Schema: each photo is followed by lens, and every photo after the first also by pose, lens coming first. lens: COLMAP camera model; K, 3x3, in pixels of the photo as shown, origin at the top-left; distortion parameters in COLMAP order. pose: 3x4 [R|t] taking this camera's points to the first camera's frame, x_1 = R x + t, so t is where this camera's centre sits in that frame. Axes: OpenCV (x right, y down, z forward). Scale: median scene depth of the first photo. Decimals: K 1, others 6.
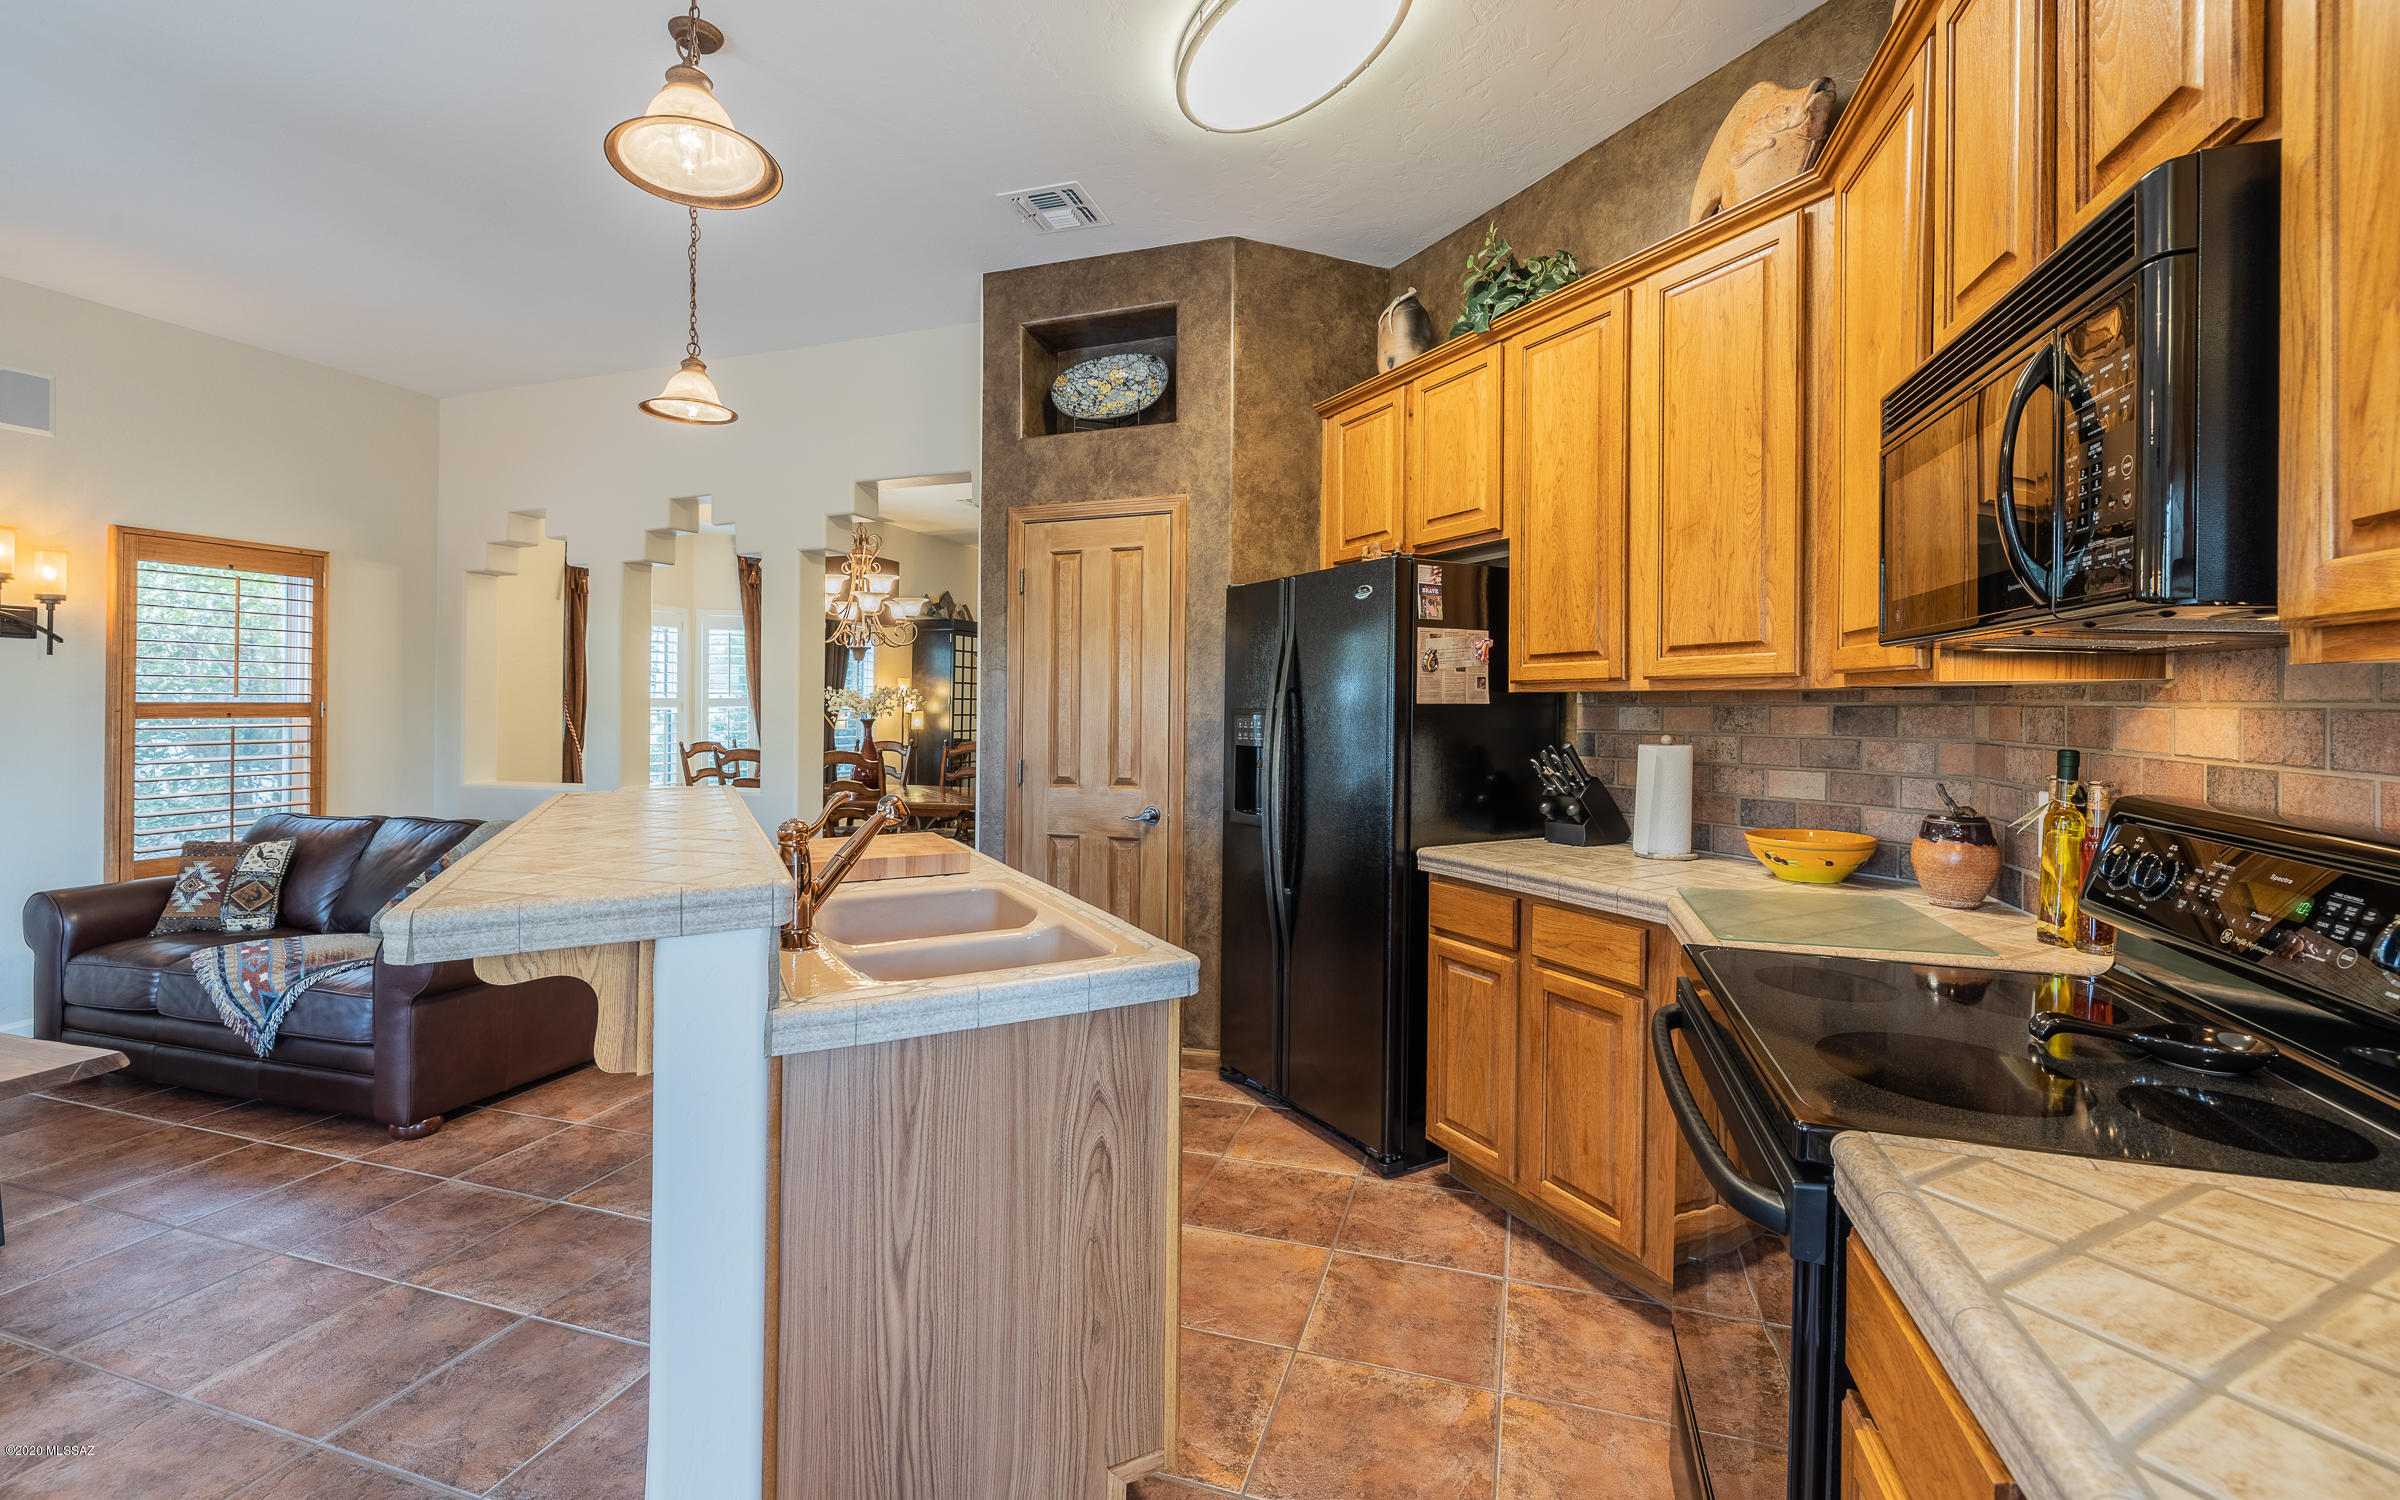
lens RADIAL K [[1016.8, 0, 1217.7], [0, 1016.8, 697.1], [0, 0, 1]] dist [-0.000897, -0.000311]
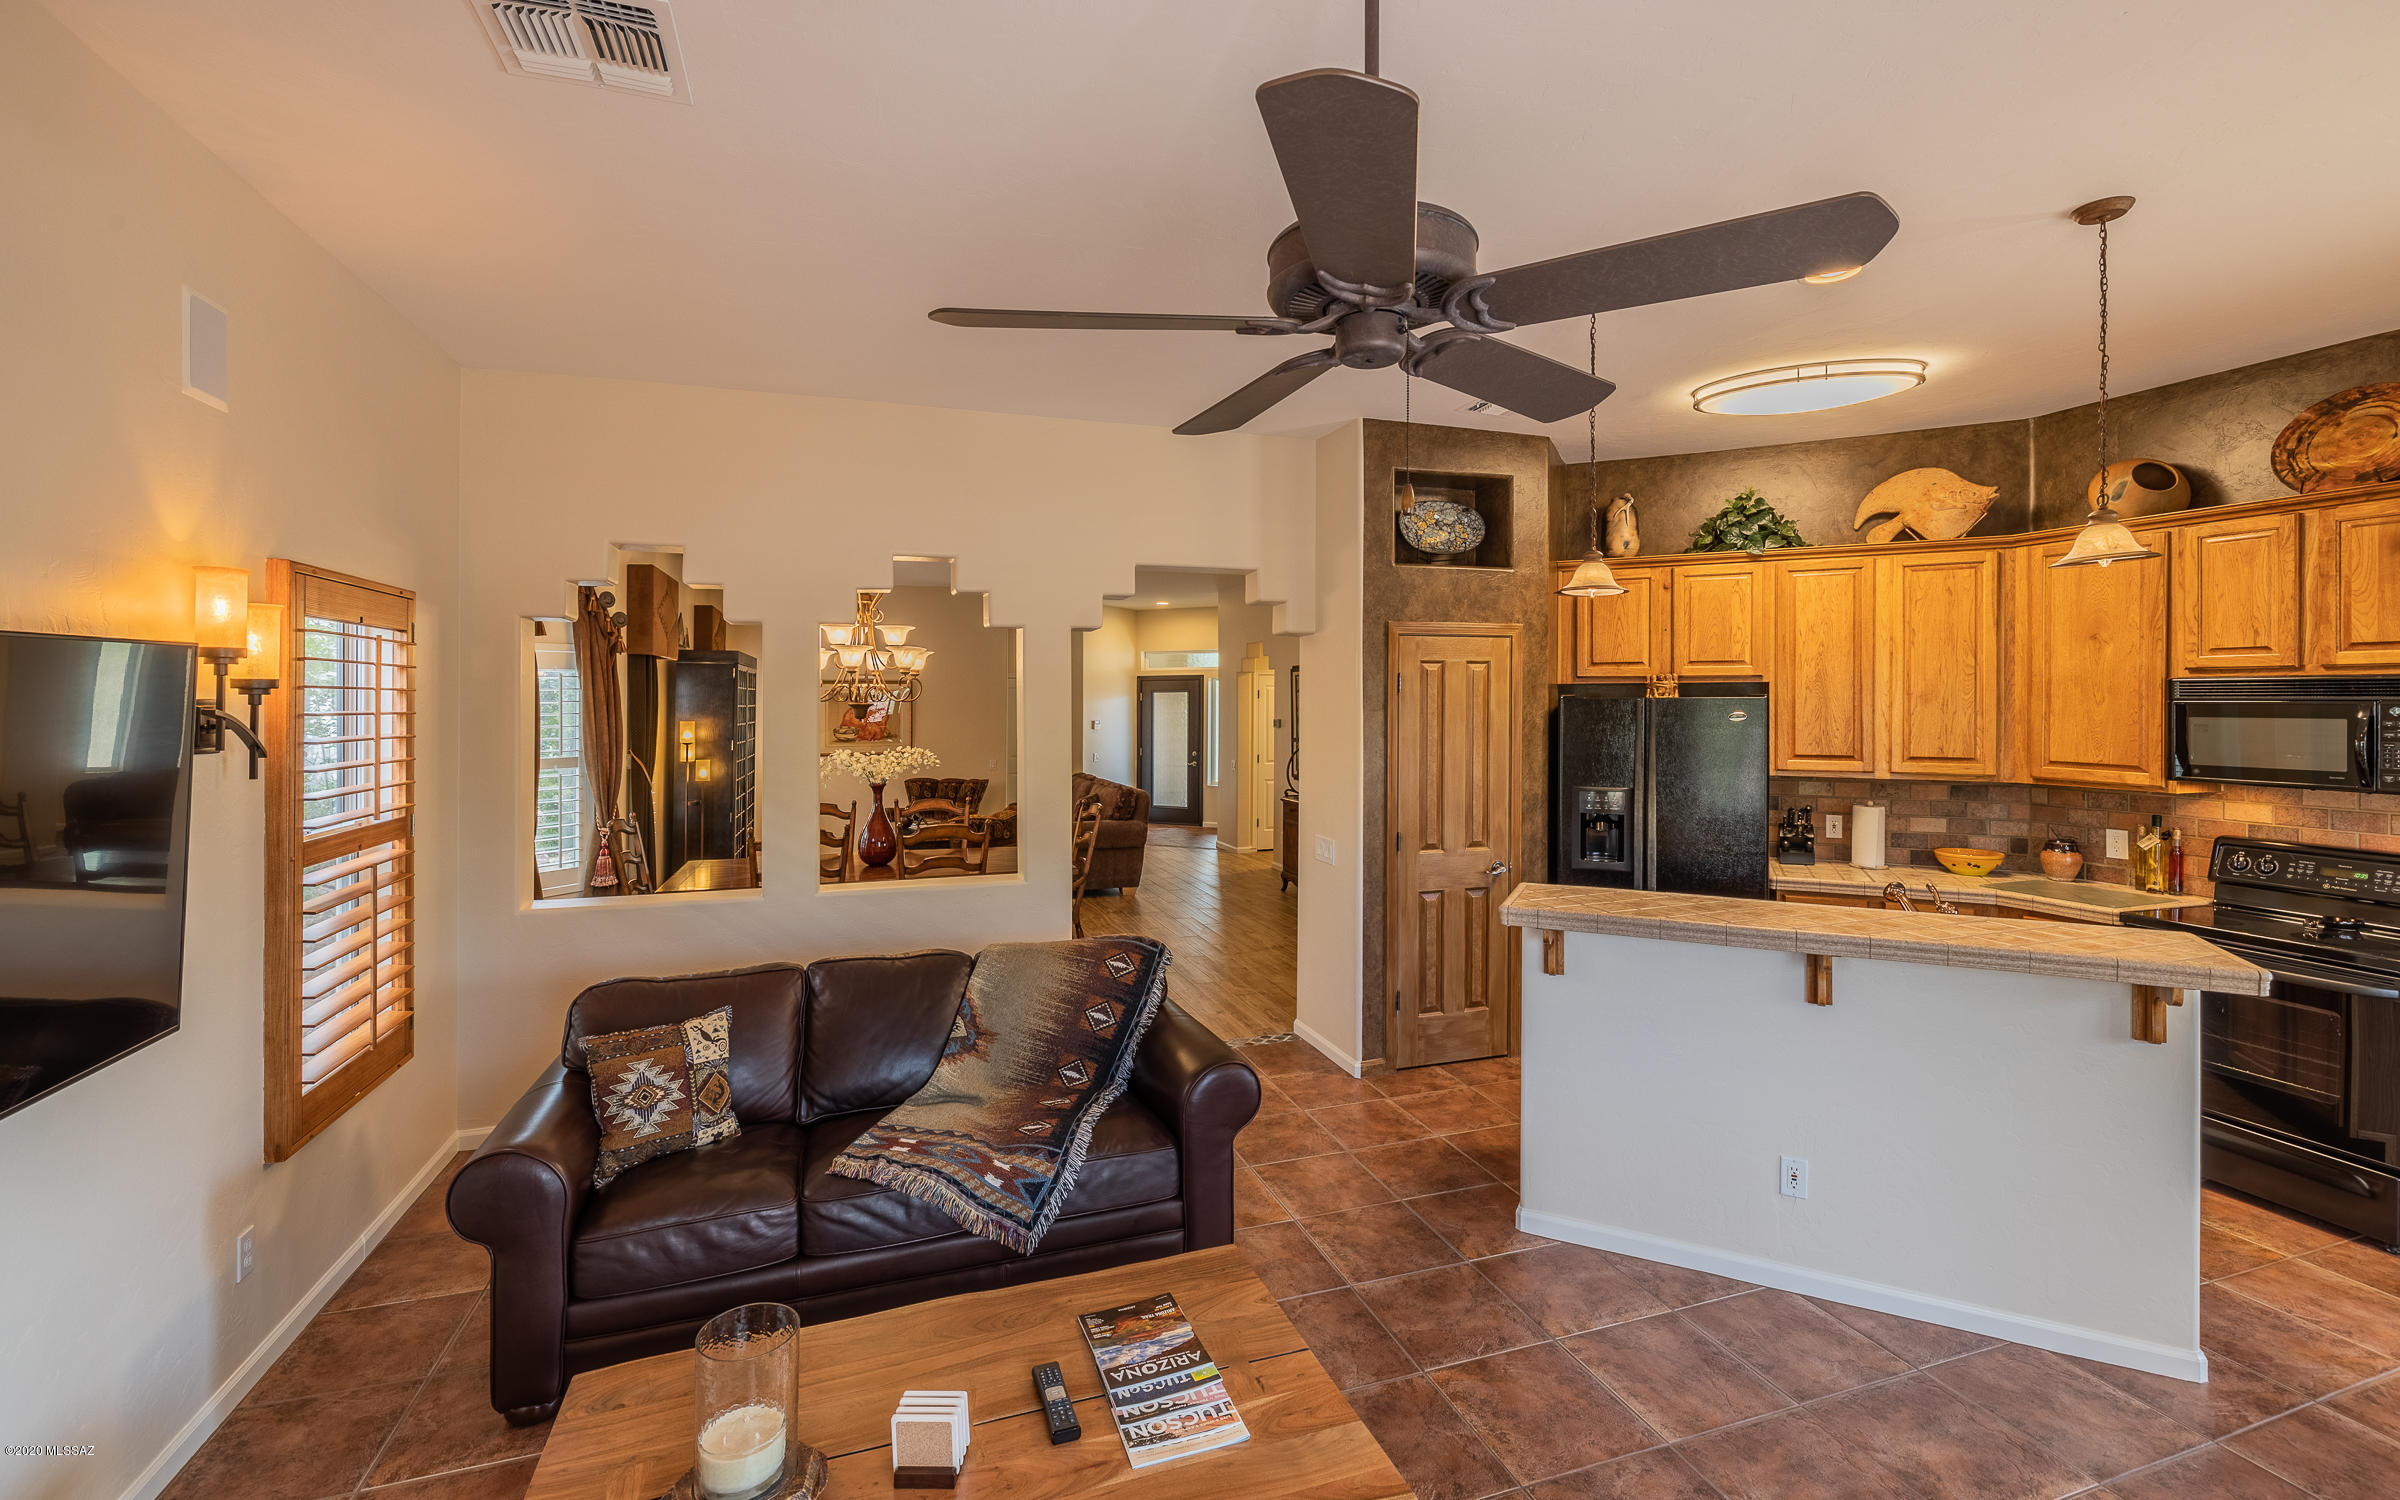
lens RADIAL K [[1005.4, 0, 1196.2], [0, 1005.4, 693.6], [0, 0, 1]] dist [-0.001141, -0.000288]
pose [[0.799901, 0.005702, 0.600105, -1.166026], [-0.006719, 0.999977, -0.000545, -0.105695], [-0.600095, -0.003596, 0.799921, 0.204740]]
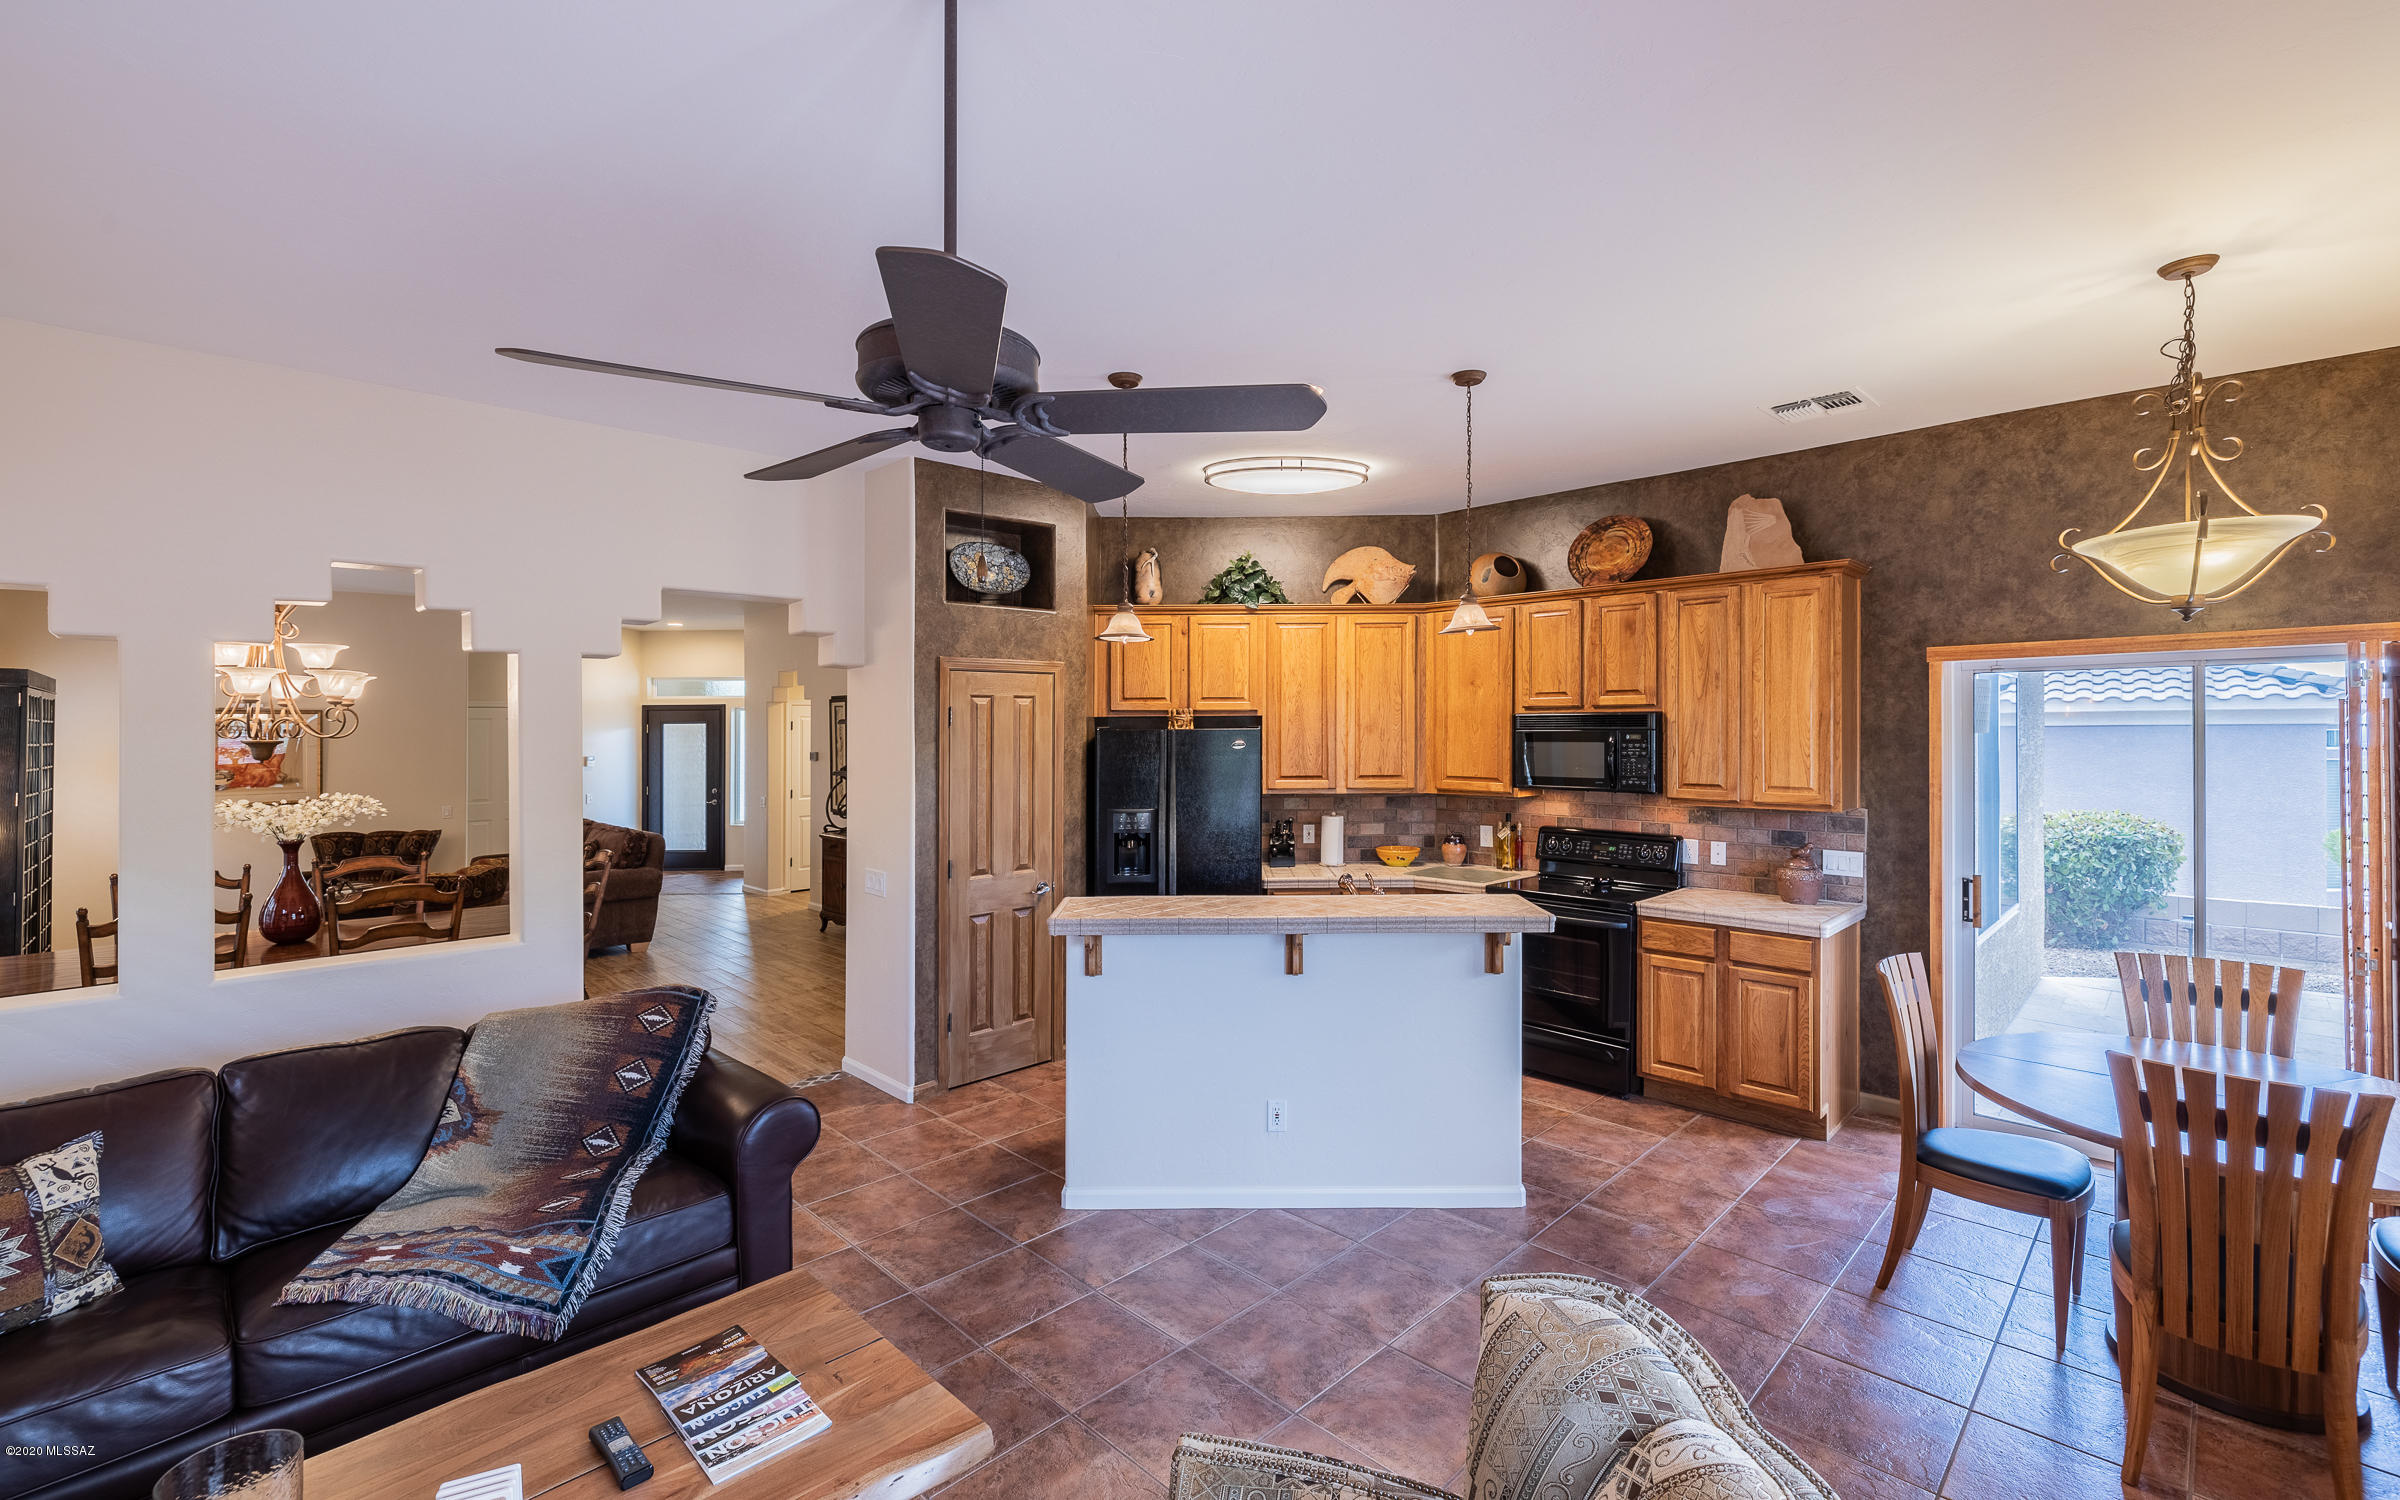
lens RADIAL K [[1020.7, 0, 1209.1], [0, 1020.7, 717.6], [0, 0, 1]] dist [-0.001603, -0.000485]
pose [[0.449897, 0.008667, 0.893038, -1.239919], [-0.003939, 0.999962, -0.007720, -0.110726], [-0.893072, -0.000045, 0.449914, 0.162674]]
